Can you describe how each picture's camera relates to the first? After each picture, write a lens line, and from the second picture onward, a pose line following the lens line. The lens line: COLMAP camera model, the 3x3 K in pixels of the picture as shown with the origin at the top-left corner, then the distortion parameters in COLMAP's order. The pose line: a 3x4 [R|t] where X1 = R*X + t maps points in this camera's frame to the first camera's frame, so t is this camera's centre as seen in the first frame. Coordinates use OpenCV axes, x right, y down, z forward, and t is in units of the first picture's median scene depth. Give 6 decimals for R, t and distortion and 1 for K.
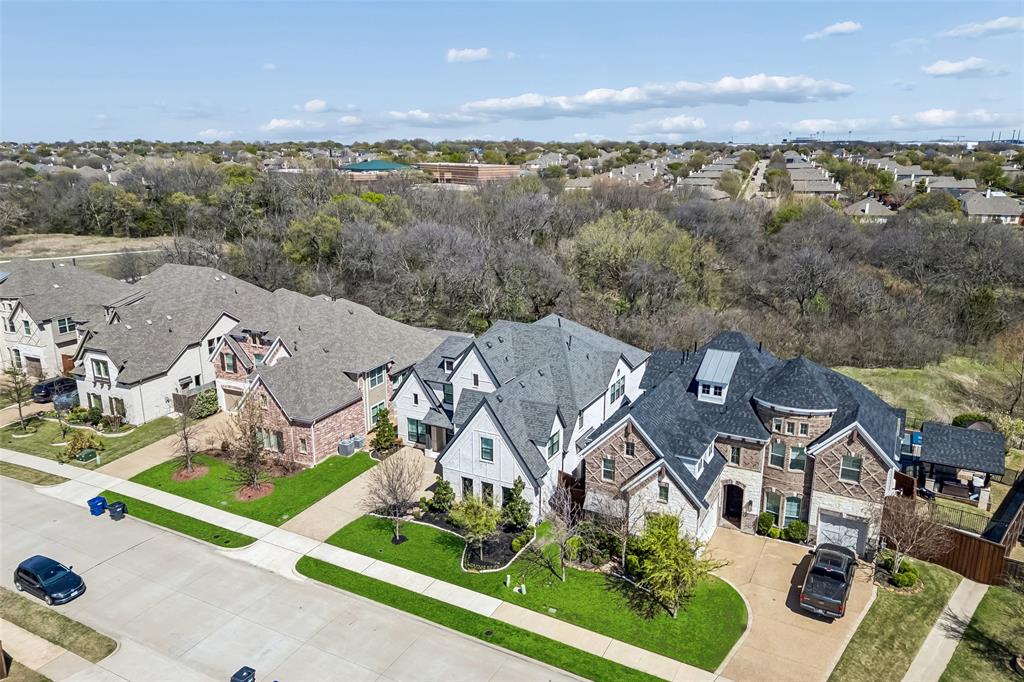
lens RADIAL K [[718.2, 0, 517.9], [0, 718.2, 339.1], [0, 0, 1]] dist [0.059184, -0.003975]
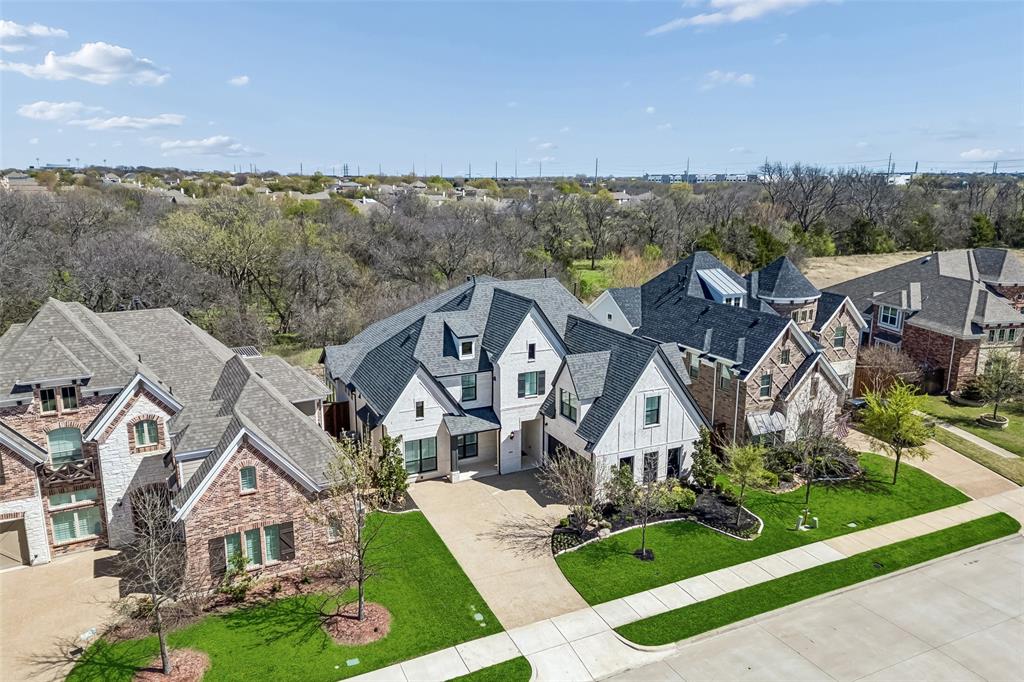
lens RADIAL K [[714.8, 0, 512.0], [0, 714.8, 341.0], [0, 0, 1]] dist [0.036545, -0.001840]
pose [[0.598900, -0.178076, 0.780774, -0.749546], [0.206522, 0.976329, 0.064264, -0.008369], [-0.773736, 0.122759, 0.621500, 0.605572]]
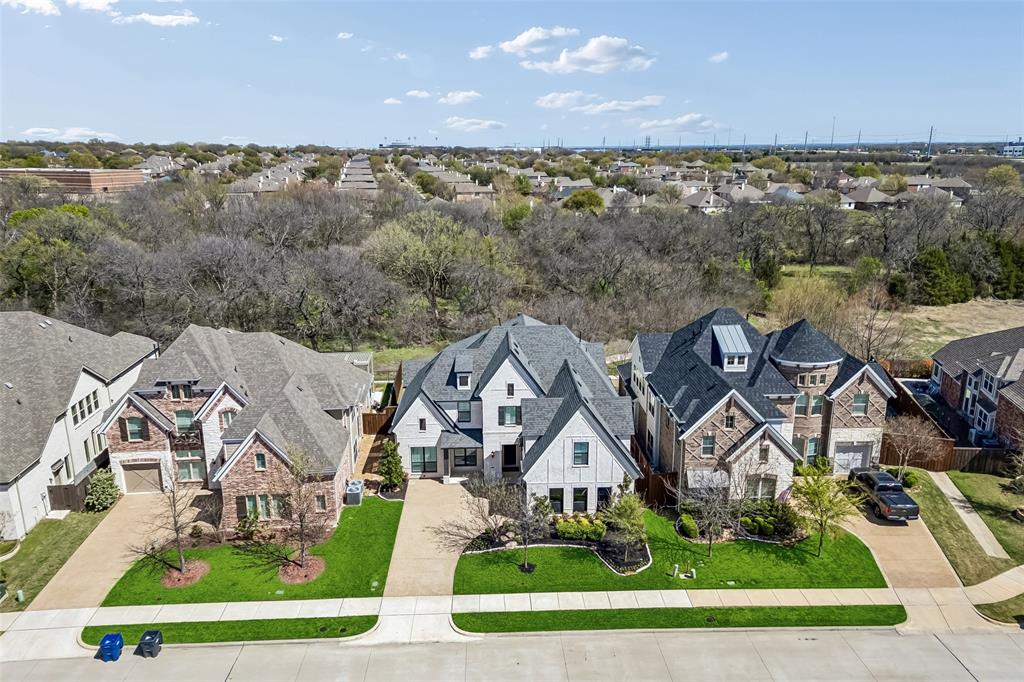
lens RADIAL K [[725.0, 0, 512.0], [0, 725.0, 341.0], [0, 0, 1]] dist [0.047866, -0.005444]
pose [[0.866087, -0.132843, 0.481919, -0.574439], [0.134761, 0.990399, 0.030820, -0.041009], [-0.481386, 0.038251, 0.875674, 0.174125]]
